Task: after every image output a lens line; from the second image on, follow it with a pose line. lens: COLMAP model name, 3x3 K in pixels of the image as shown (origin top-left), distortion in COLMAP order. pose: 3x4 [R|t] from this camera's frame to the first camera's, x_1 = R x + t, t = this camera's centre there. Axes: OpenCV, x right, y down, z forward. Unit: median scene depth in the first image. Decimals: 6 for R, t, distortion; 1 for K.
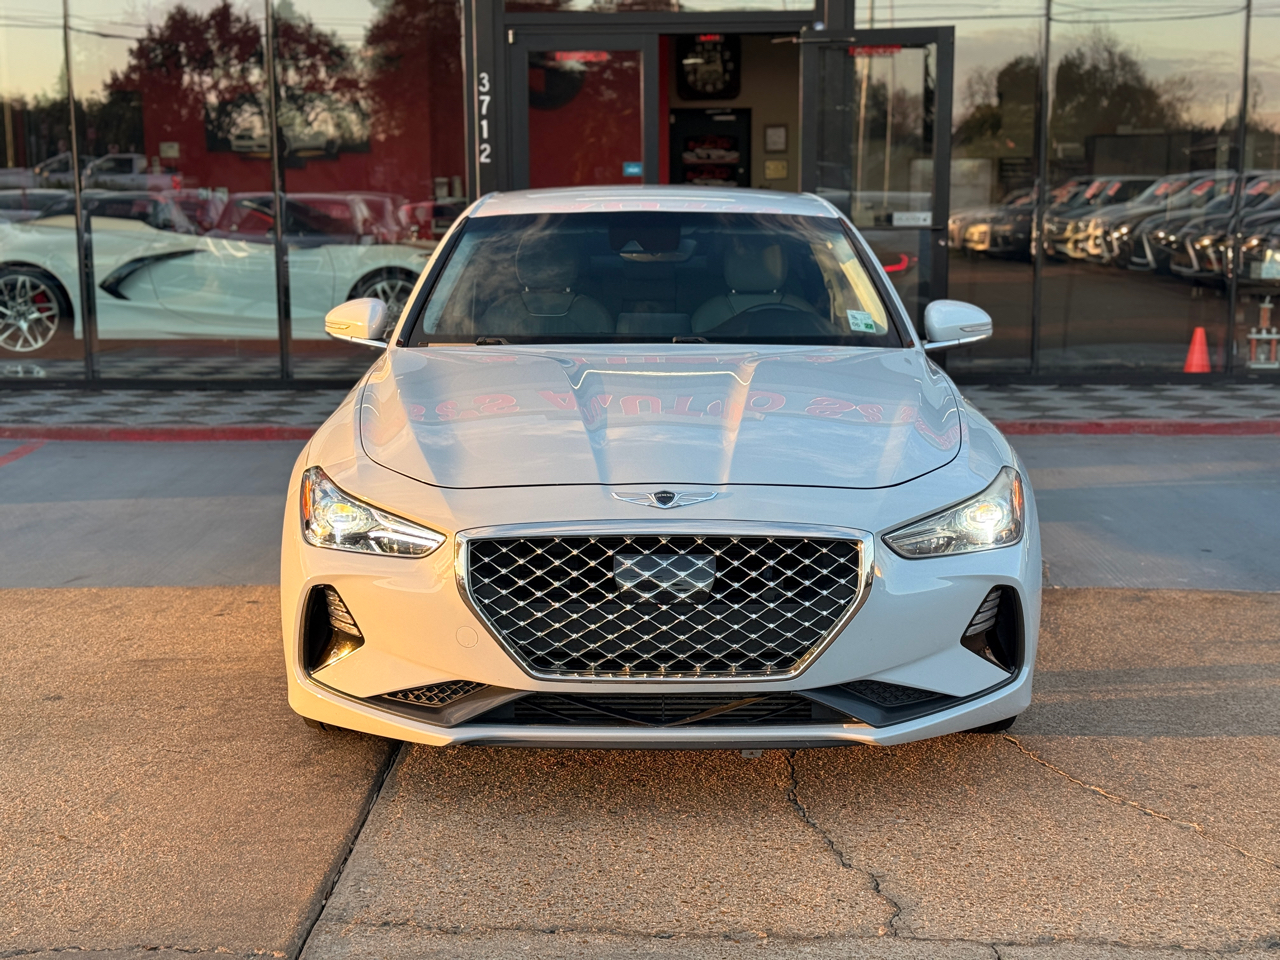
lens RADIAL K [[1753.5, 0, 640.0], [0, 1753.5, 480.0], [0, 0, 1]] dist [0.196339, -0.404043]
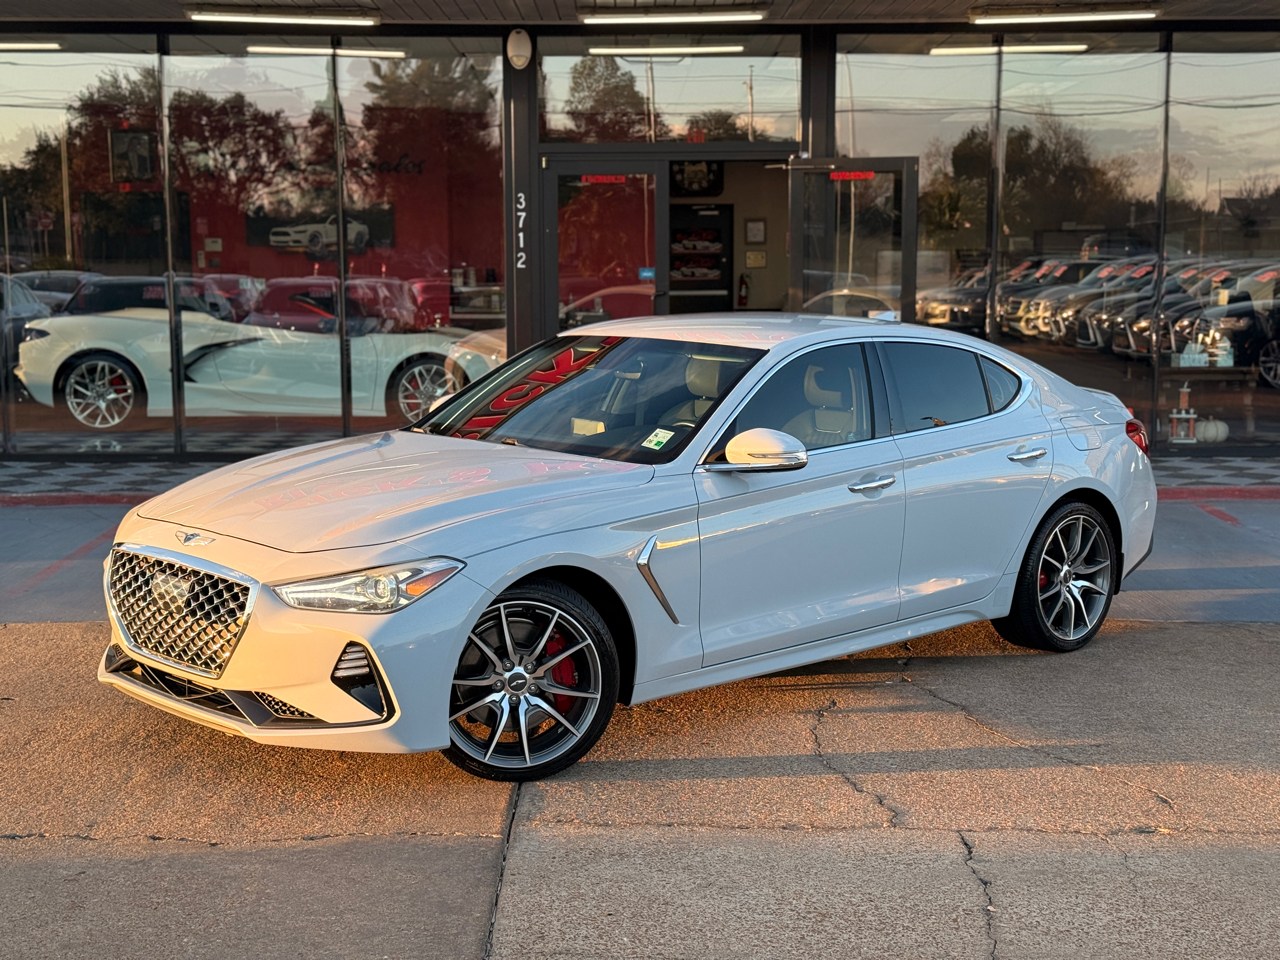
lens RADIAL K [[1753.5, 0, 640.0], [0, 1753.5, 480.0], [0, 0, 1]] dist [0.196339, -0.404043]
pose [[0.999772, -0.000948, 0.021324, -0.032285], [0.001734, 0.999318, -0.036890, 0.004142], [-0.021274, 0.036918, 0.999092, -0.158306]]
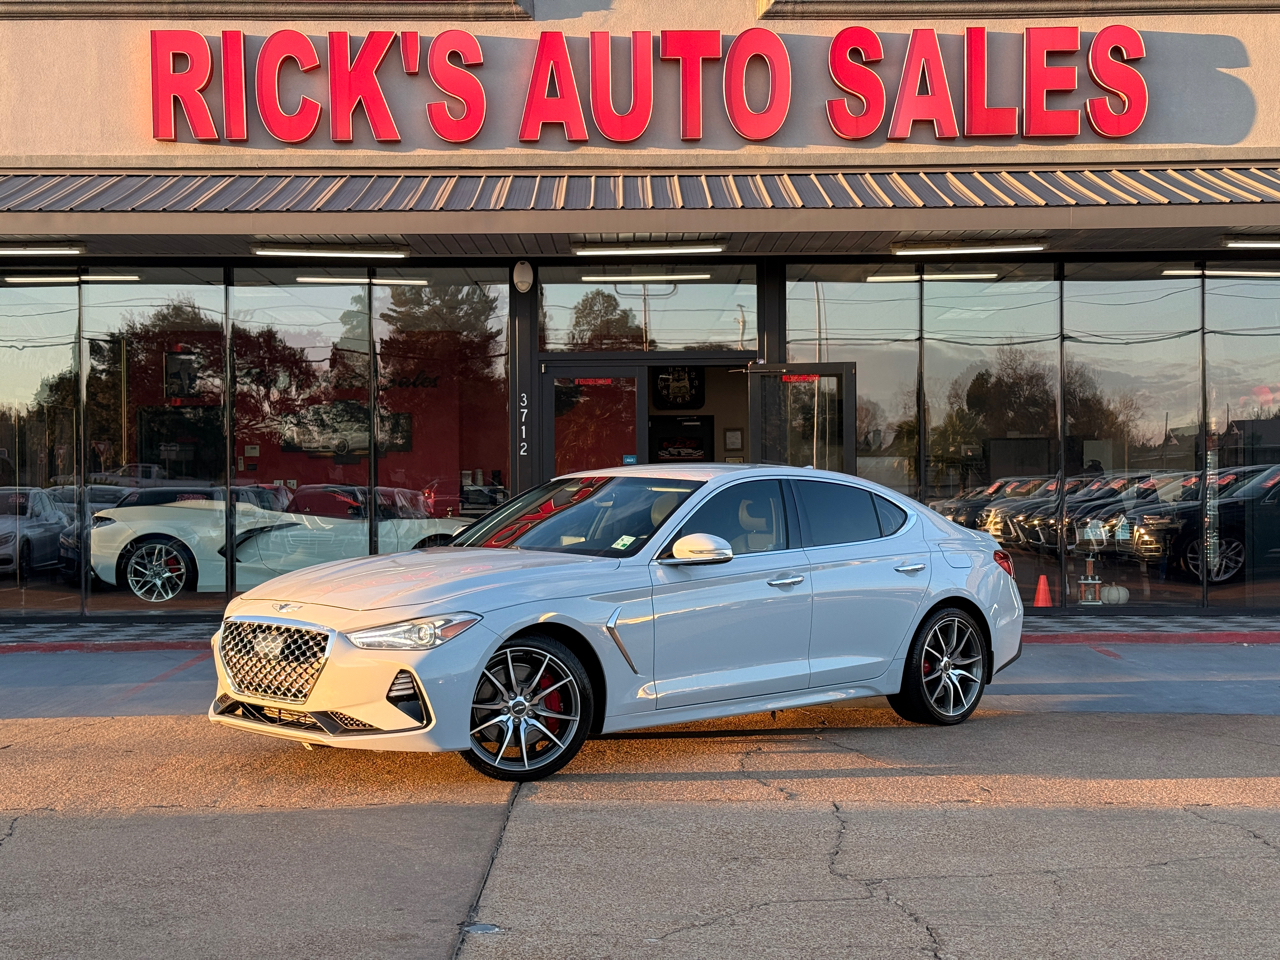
lens RADIAL K [[1753.5, 0, 640.0], [0, 1753.5, 480.0], [0, 0, 1]] dist [0.196339, -0.404043]
pose [[0.999786, -0.002062, 0.020589, -0.023370], [0.005499, 0.985724, -0.168282, 0.069792], [-0.019948, 0.168359, 0.985524, -0.347036]]
